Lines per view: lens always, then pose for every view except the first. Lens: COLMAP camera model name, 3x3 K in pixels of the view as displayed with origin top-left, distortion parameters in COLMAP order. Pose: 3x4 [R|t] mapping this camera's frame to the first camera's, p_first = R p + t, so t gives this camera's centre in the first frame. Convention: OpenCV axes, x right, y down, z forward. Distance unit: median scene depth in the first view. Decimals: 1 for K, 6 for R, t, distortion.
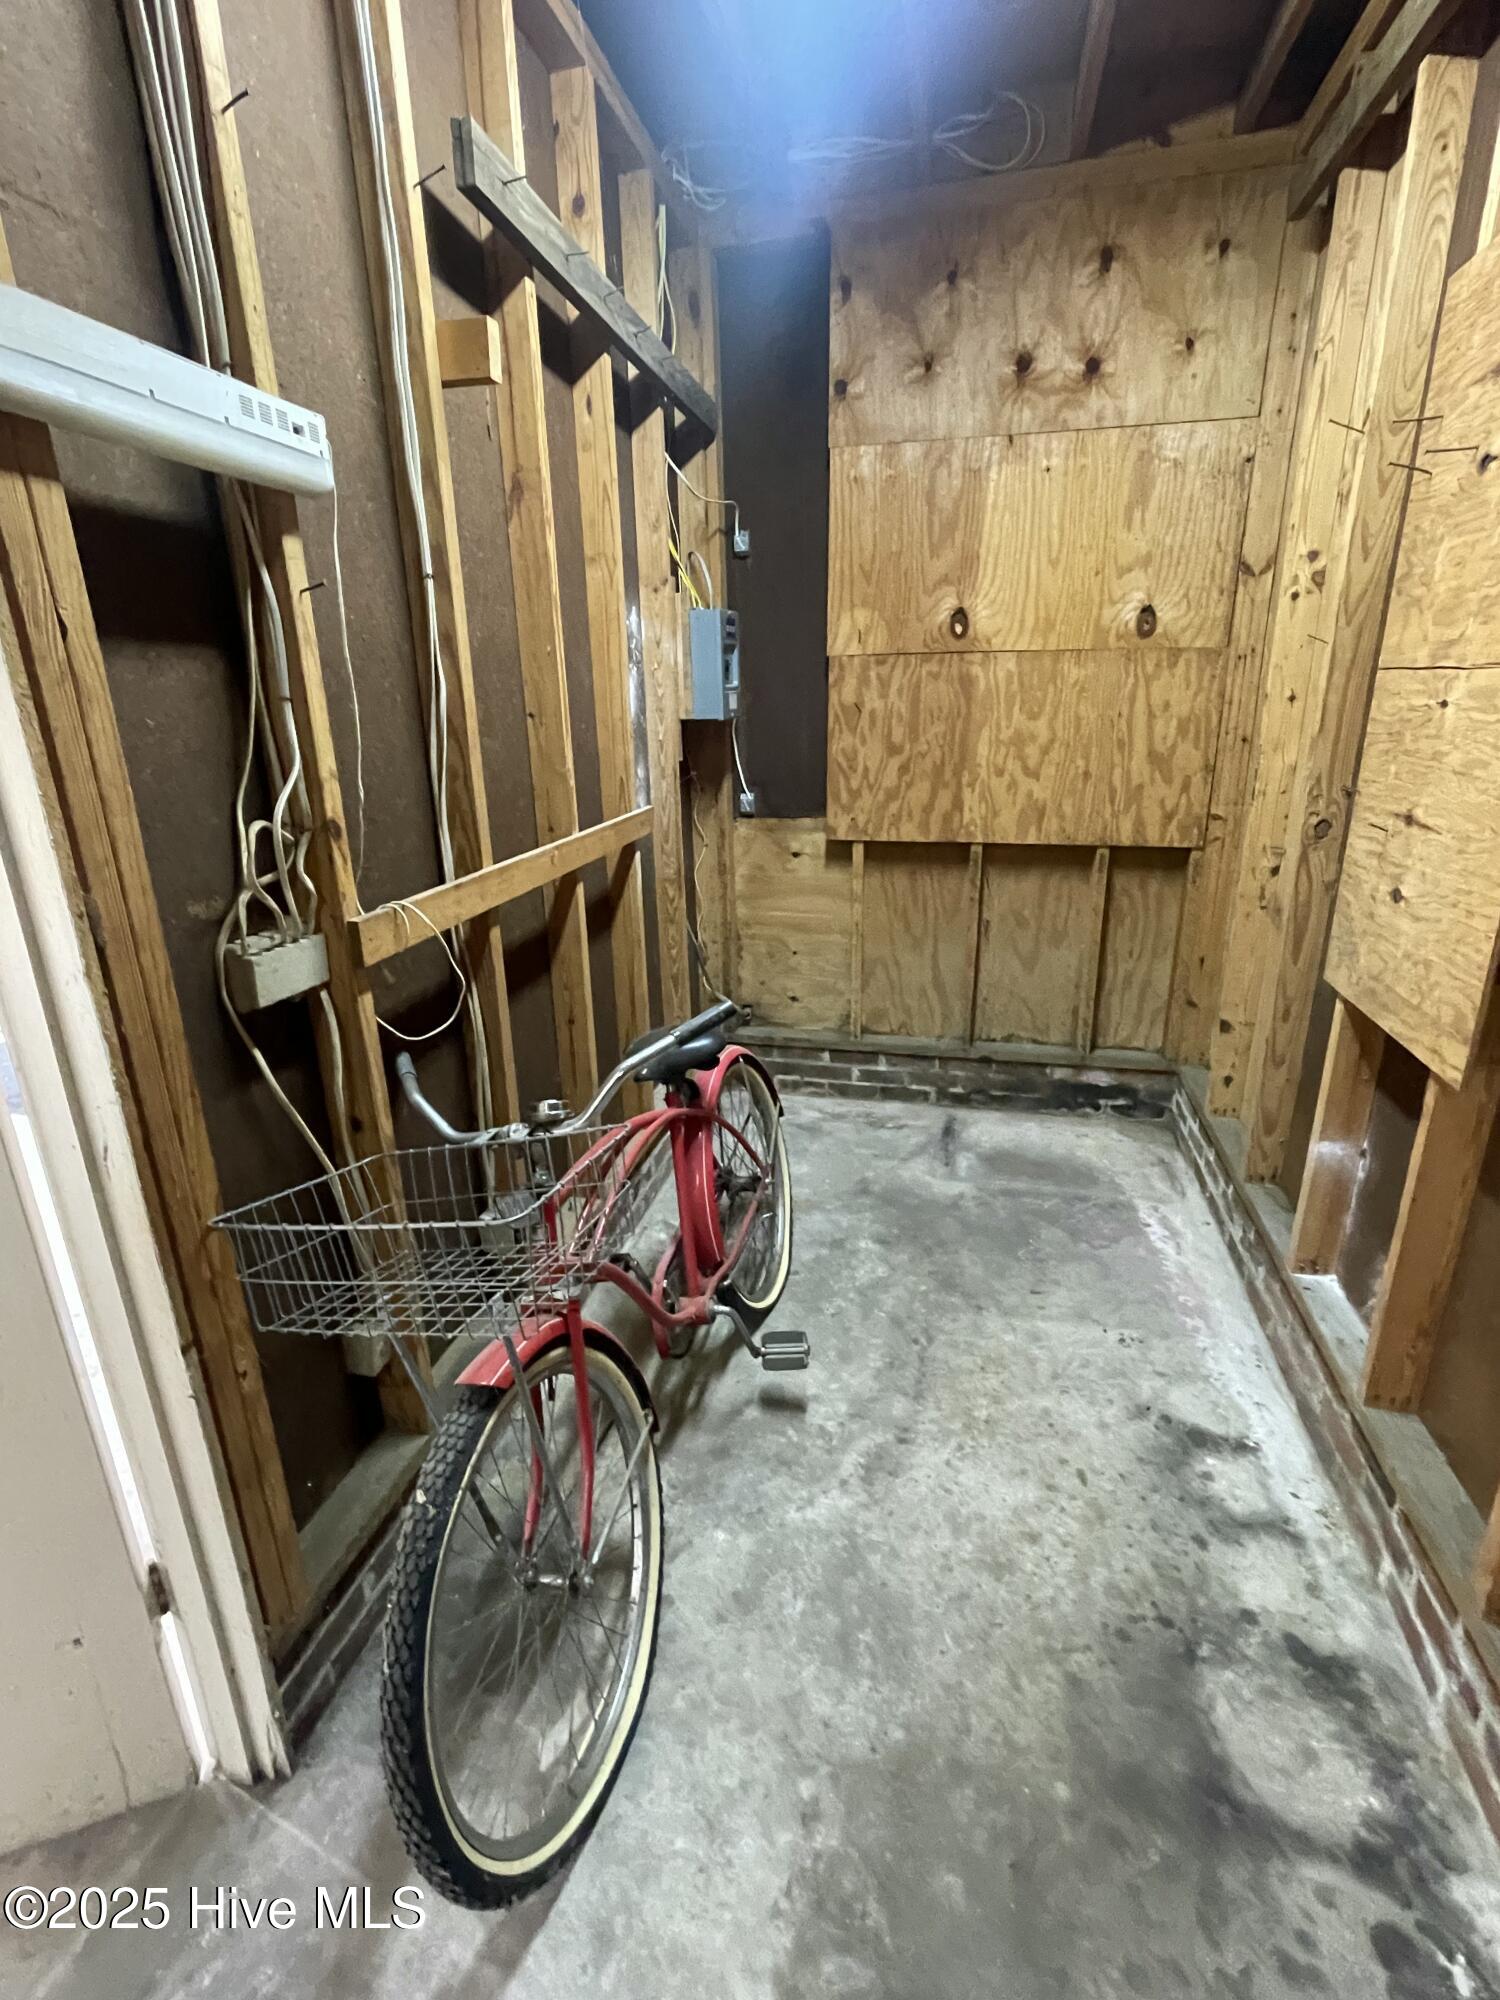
lens RADIAL K [[911.0, 0, 743.4], [0, 911.0, 995.4], [0, 0, 1]] dist [-0.007406, 0.002112]
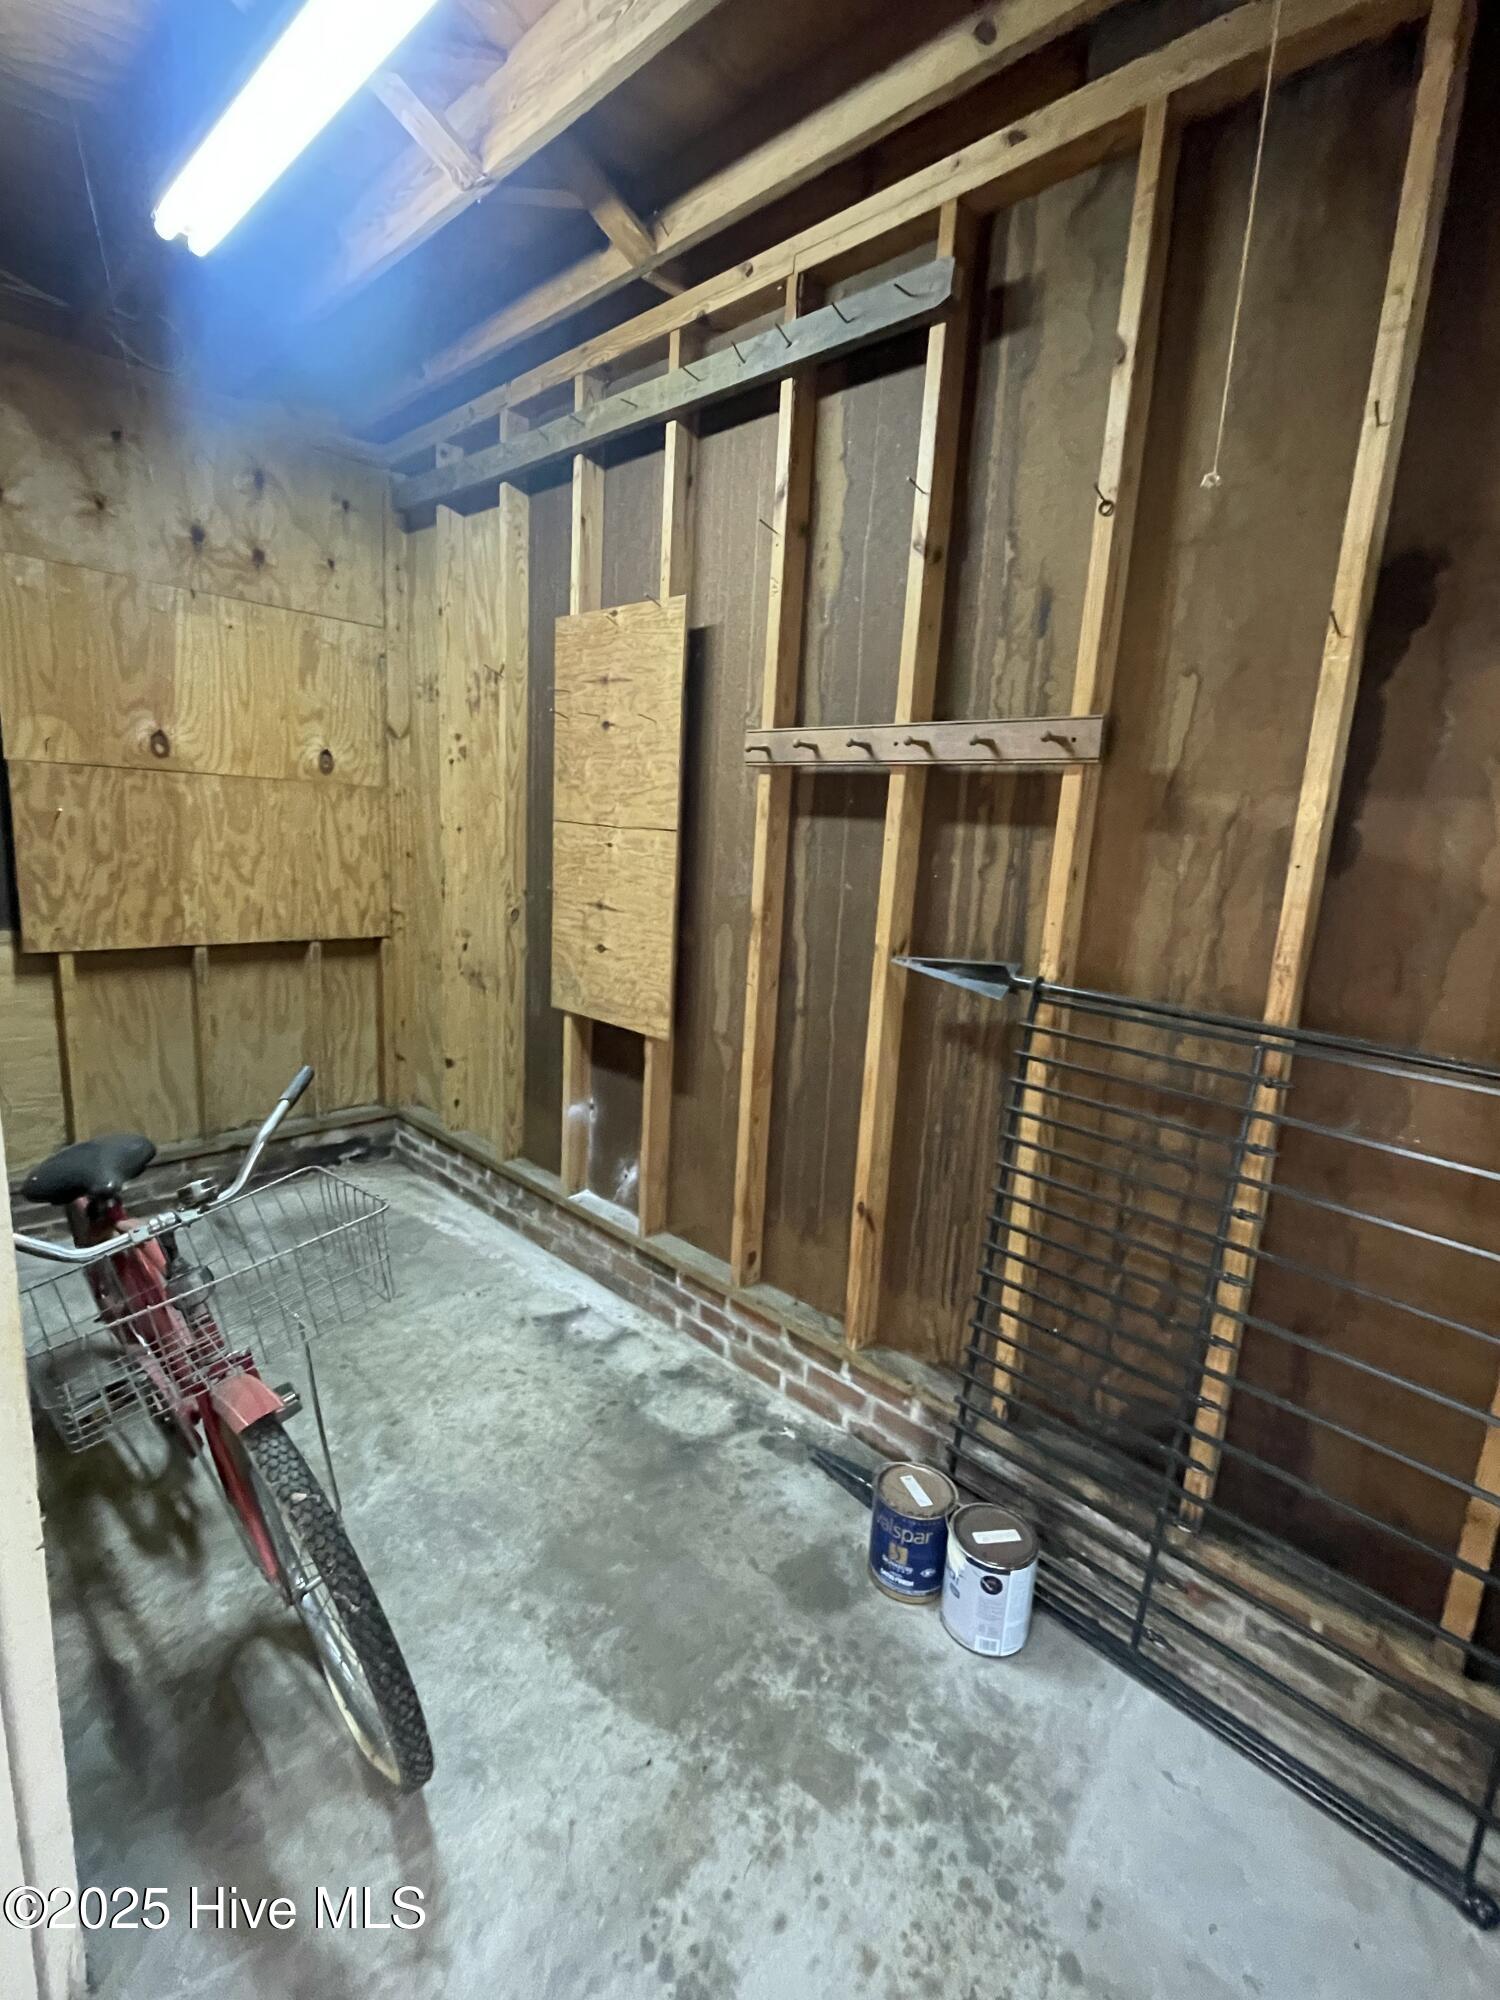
lens RADIAL K [[911.0, 0, 744.9], [0, 911.0, 995.5], [0, 0, 1]] dist [-0.007406, 0.002112]
pose [[0.497297, -0.115311, 0.859883, -0.387766], [0.206625, 0.978350, 0.011699, 0.010091], [-0.842616, 0.171856, 0.510356, -0.074359]]
